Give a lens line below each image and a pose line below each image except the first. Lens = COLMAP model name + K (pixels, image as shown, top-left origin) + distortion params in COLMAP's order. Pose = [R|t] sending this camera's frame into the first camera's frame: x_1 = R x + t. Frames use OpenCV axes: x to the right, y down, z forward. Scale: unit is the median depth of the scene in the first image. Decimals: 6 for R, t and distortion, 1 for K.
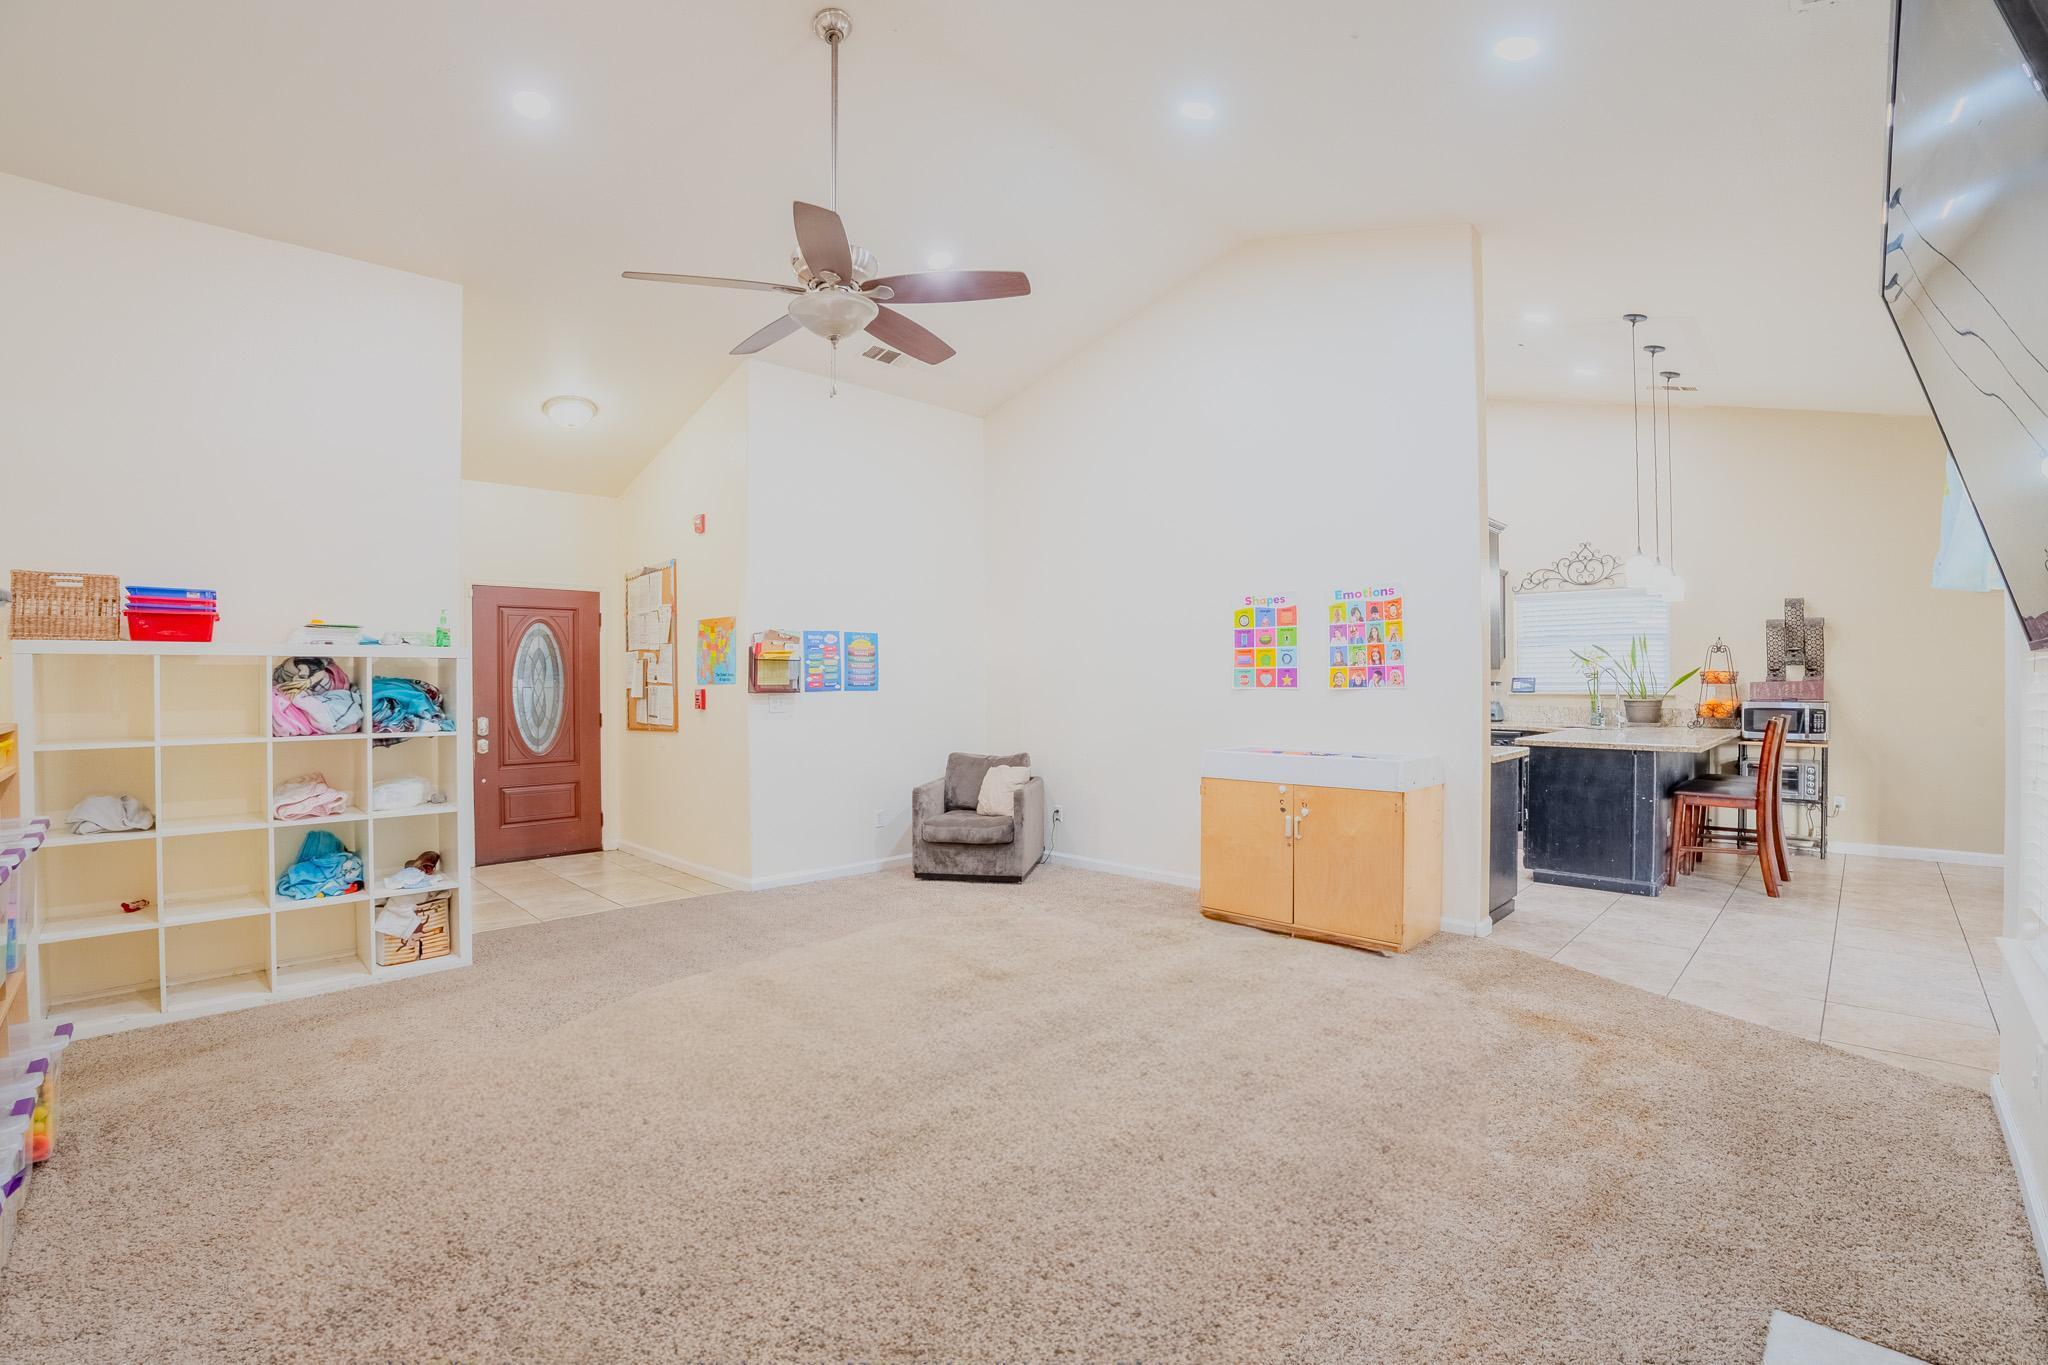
lens RADIAL K [[929.3, 0, 1024.0], [0, 929.3, 682.5], [0, 0, 1]] dist [-0.002245, 0.000262]
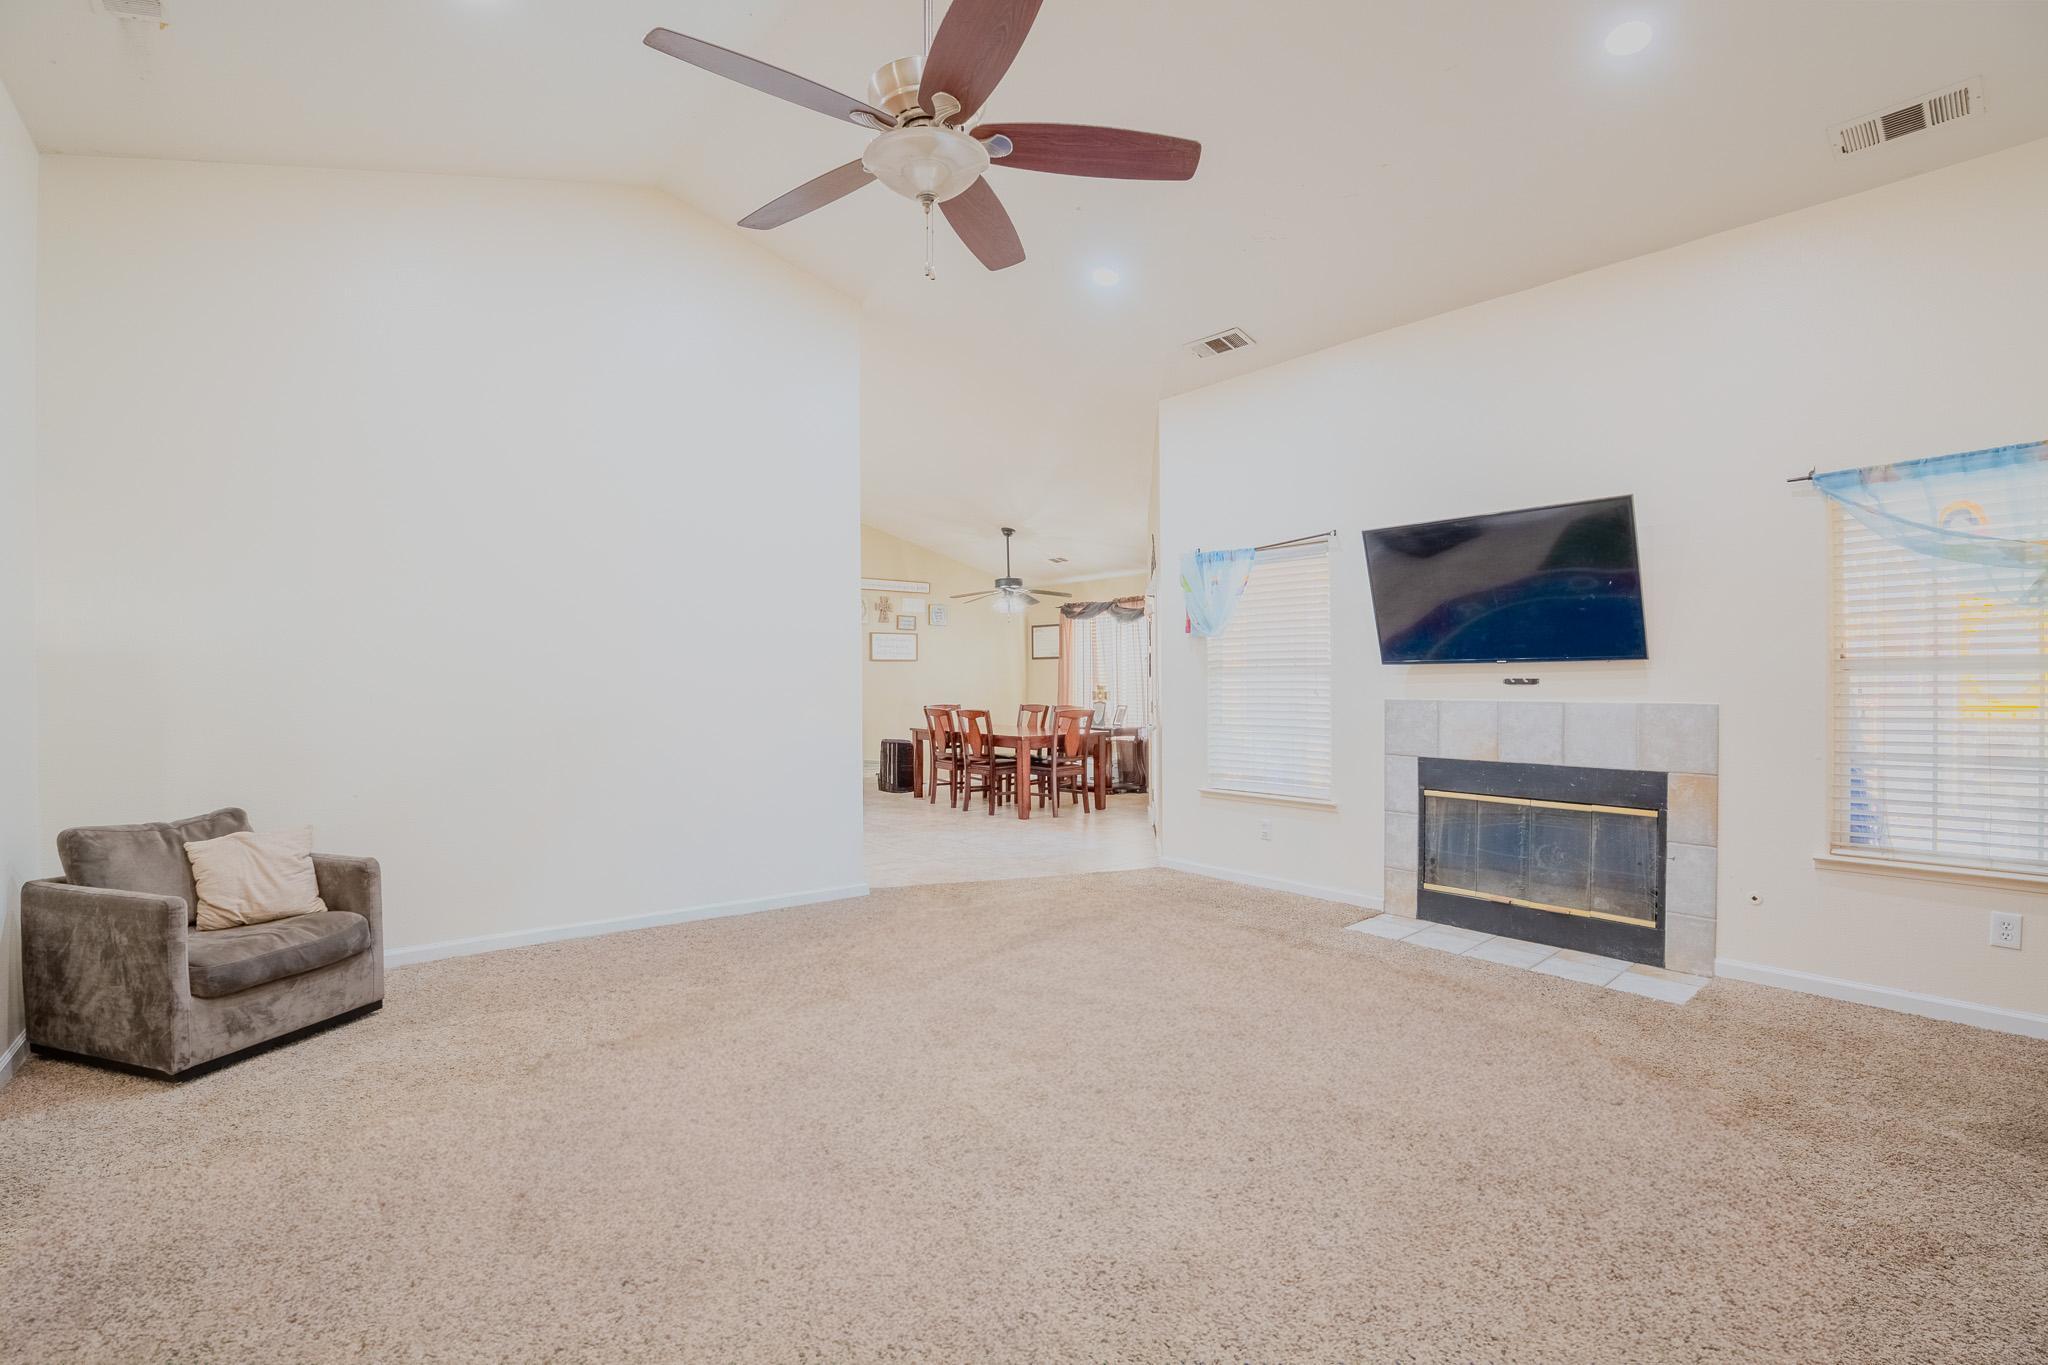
lens RADIAL K [[929.3, 0, 1024.0], [0, 929.3, 682.5], [0, 0, 1]] dist [-0.002245, 0.000262]
pose [[0.102193, 0.003971, 0.994757, -0.623461], [0.011312, 0.999923, -0.005154, 0.010112], [-0.994700, 0.011780, 0.102140, 0.573223]]
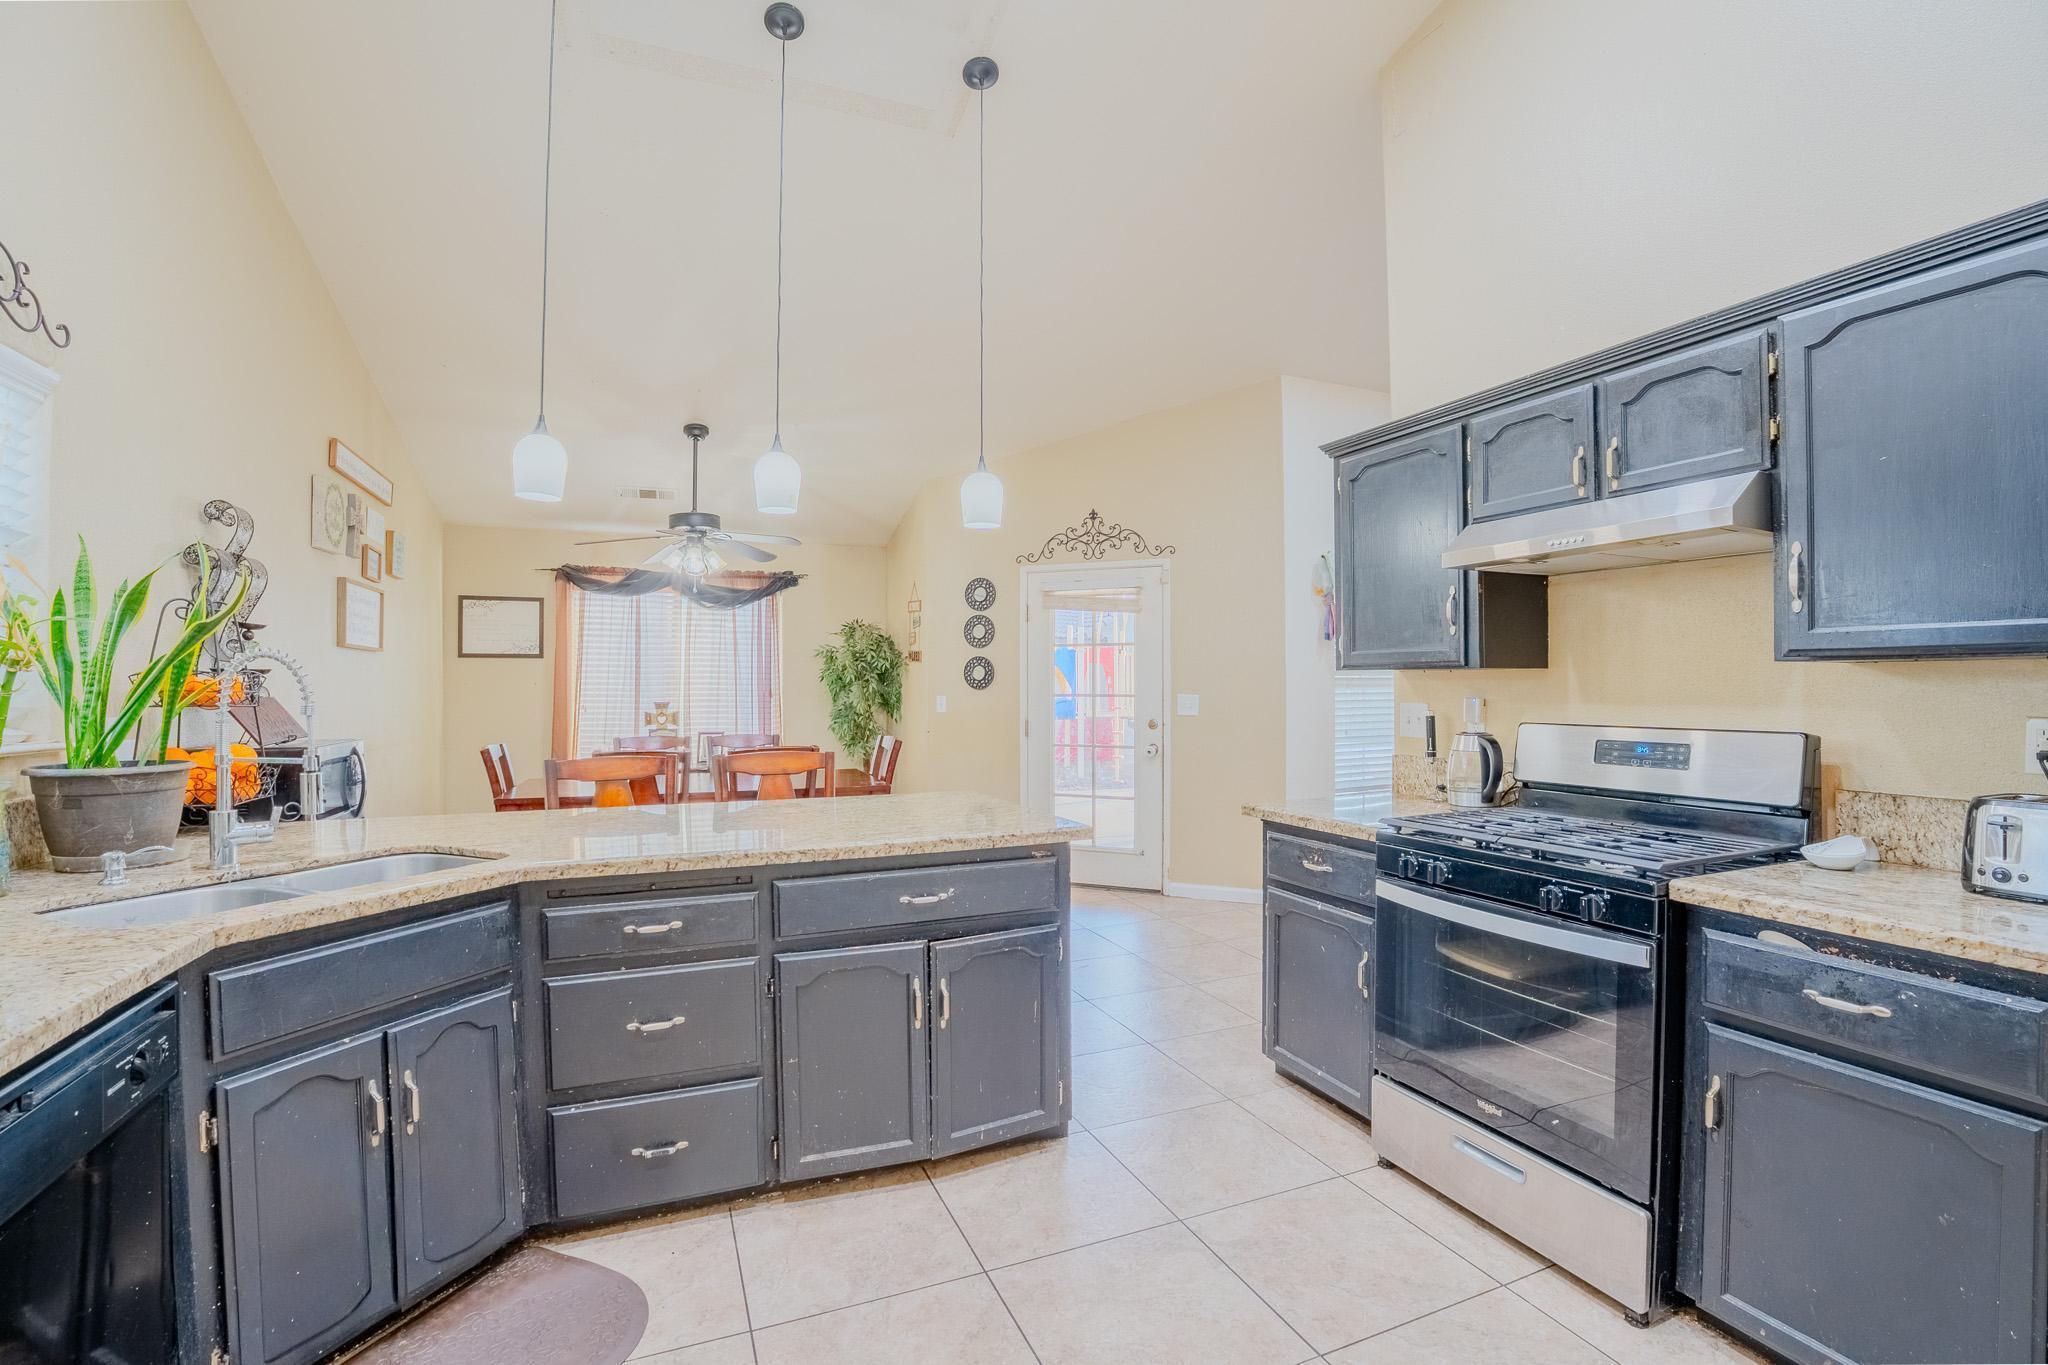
lens RADIAL K [[929.3, 0, 1024.0], [0, 929.3, 682.5], [0, 0, 1]] dist [-0.002245, 0.000262]
pose [[-0.914113, 0.014380, 0.405205, 0.451117], [0.015181, 0.999884, -0.001235, -0.011270], [-0.405176, 0.005023, -0.914225, 1.625379]]
